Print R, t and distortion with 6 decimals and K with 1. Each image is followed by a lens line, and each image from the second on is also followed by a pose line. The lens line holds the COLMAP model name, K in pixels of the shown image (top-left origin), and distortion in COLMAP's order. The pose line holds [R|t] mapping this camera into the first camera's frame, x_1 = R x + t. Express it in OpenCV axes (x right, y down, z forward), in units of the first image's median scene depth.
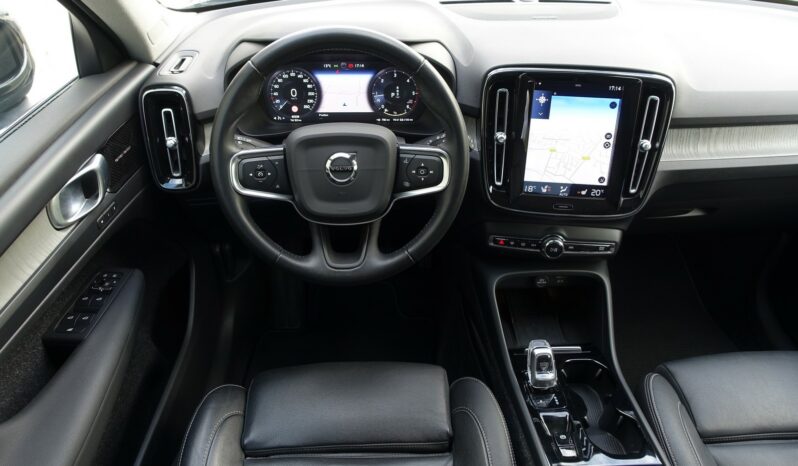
lens RADIAL K [[544.4, 0, 399.0], [0, 544.4, 233.0], [0, 0, 1]] dist [-0.001602, -0.000136]
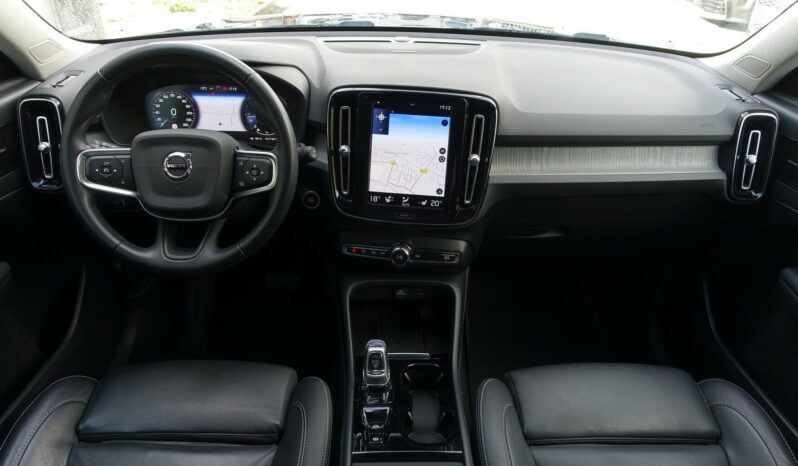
lens RADIAL K [[544.4, 0, 399.0], [0, 544.4, 233.0], [0, 0, 1]] dist [-0.001602, -0.000136]
pose [[0.999562, 0.024480, -0.016626, 0.318023], [-0.026368, 0.991813, -0.124947, 0.123788], [0.013431, 0.125331, 0.992024, -0.065345]]
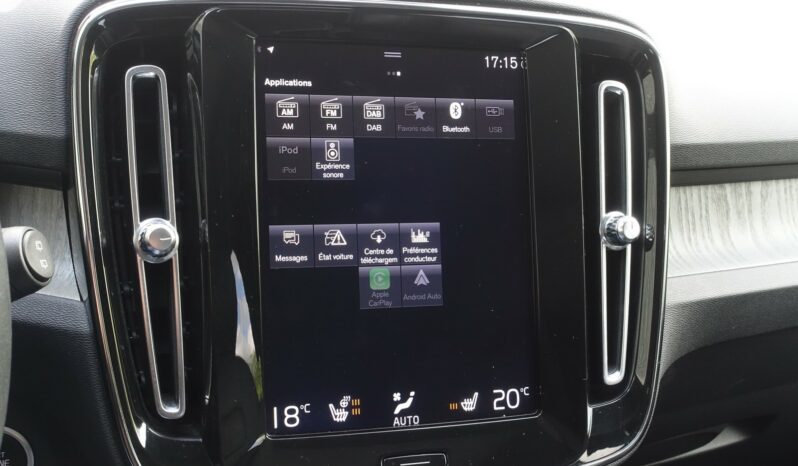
lens RADIAL K [[976.8, 0, 399.0], [0, 976.8, 233.0], [0, 0, 1]] dist [-0.002782, -0.001990]
pose [[0.923462, -0.060072, 0.378959, 0.113831], [0.184477, 0.935533, -0.301242, -0.009622], [-0.336433, 0.348094, 0.875010, 0.534927]]
